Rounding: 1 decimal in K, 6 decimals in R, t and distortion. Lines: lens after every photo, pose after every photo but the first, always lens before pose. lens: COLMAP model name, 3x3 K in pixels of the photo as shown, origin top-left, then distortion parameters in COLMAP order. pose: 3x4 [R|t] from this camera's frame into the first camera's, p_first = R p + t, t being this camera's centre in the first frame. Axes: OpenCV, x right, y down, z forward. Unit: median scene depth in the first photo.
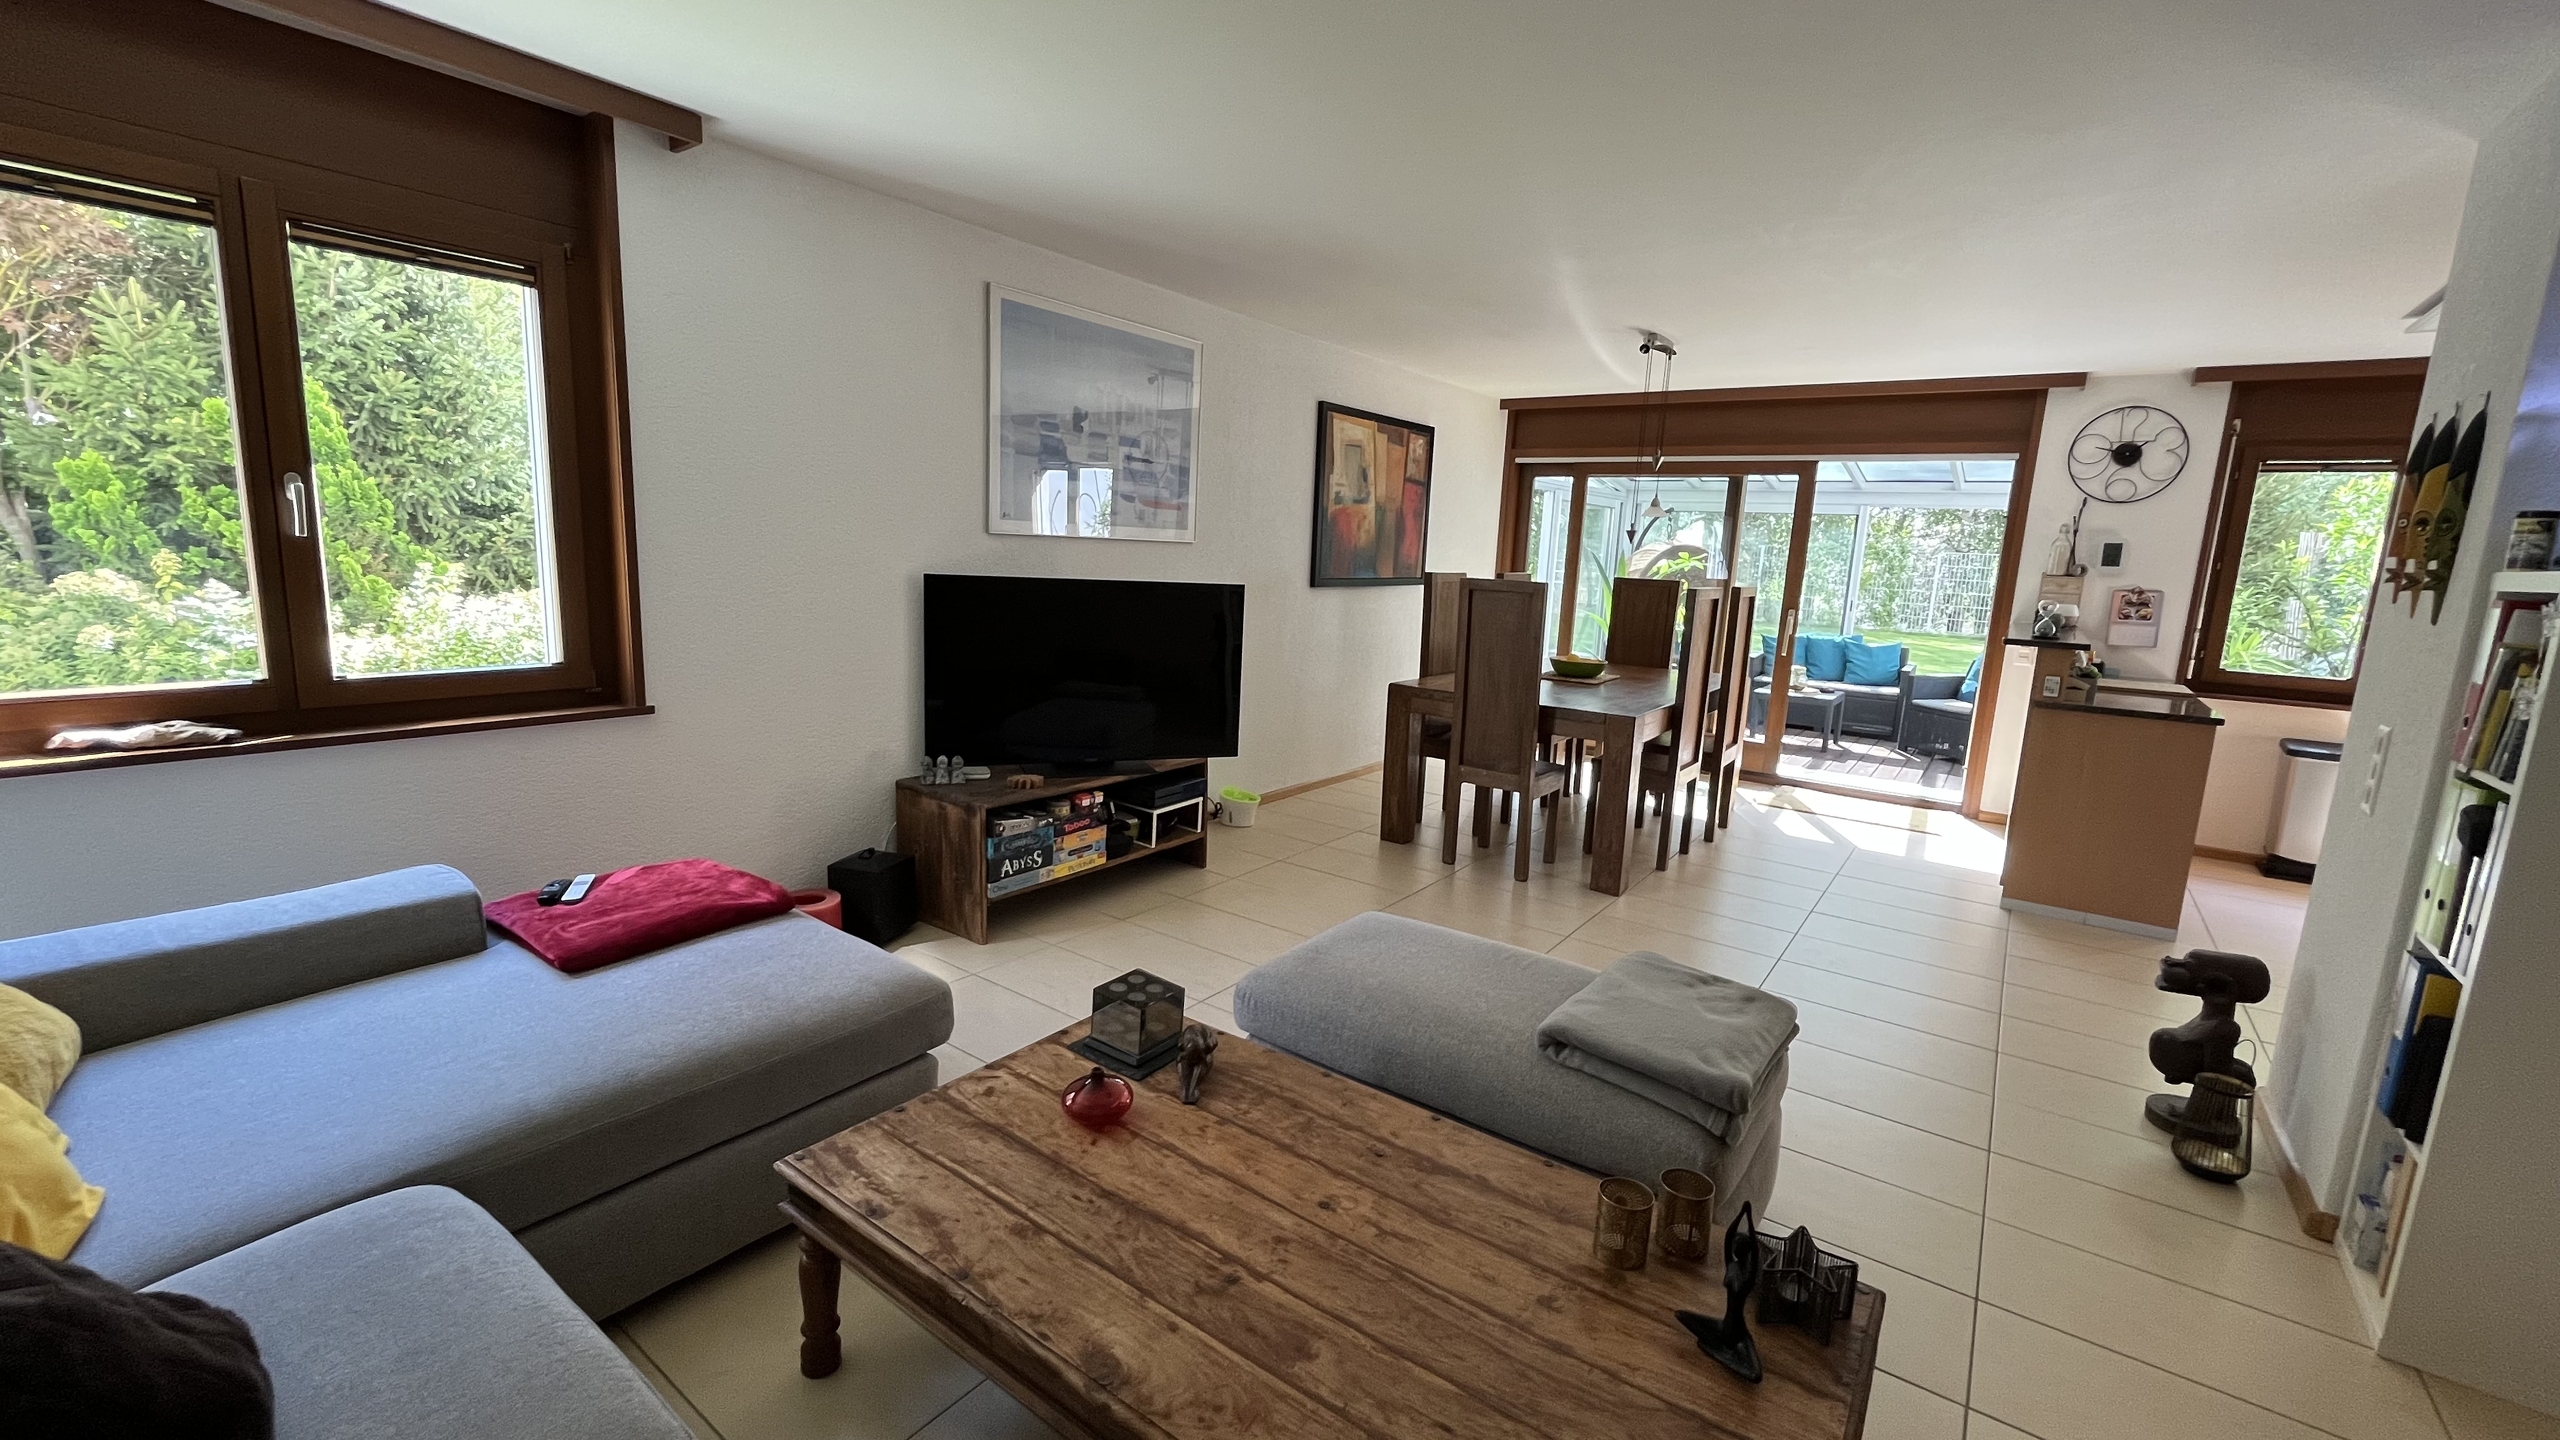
lens RADIAL K [[1033.7, 0, 1281.8], [0, 1033.7, 719.0], [0, 0, 1]] dist [-0.003216, -0.000454]
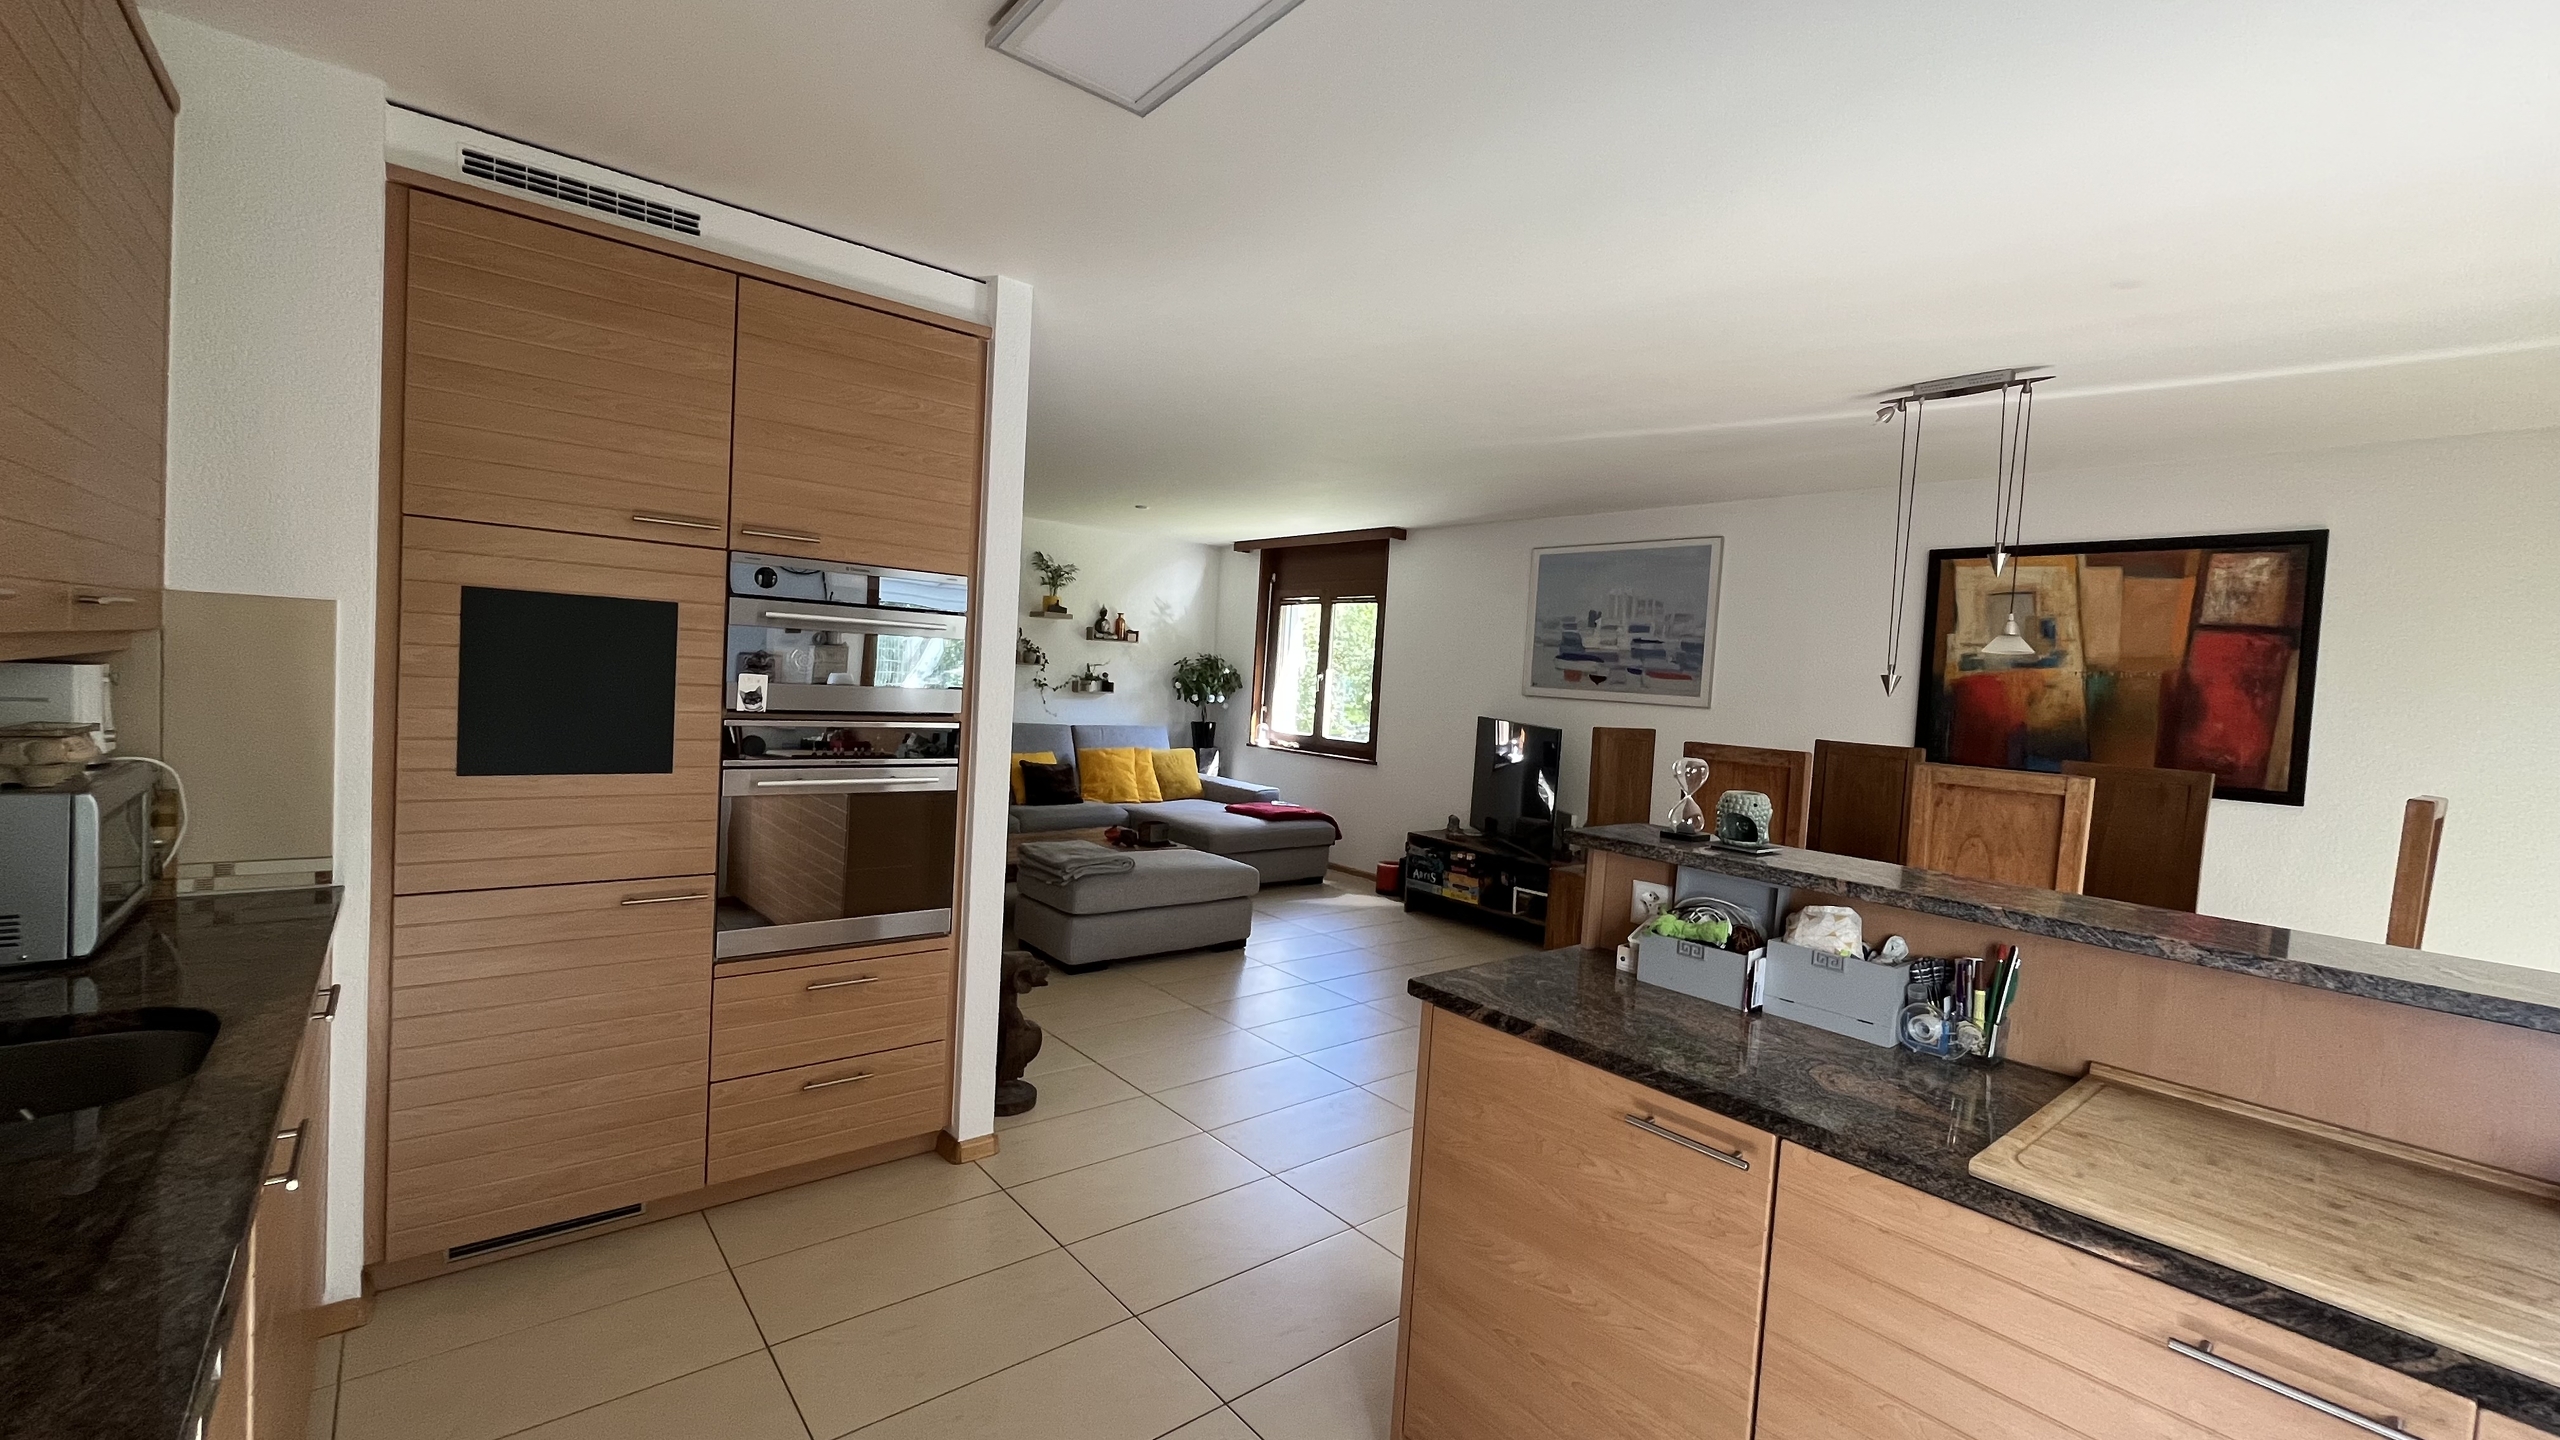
lens RADIAL K [[1033.7, 0, 1272.5], [0, 1033.7, 716.1], [0, 0, 1]] dist [-0.003216, -0.000454]
pose [[-0.234554, -0.021034, -0.971876, 1.208753], [-0.233312, 0.971762, 0.035276, -0.098748], [0.943690, 0.235024, -0.232838, 0.883812]]
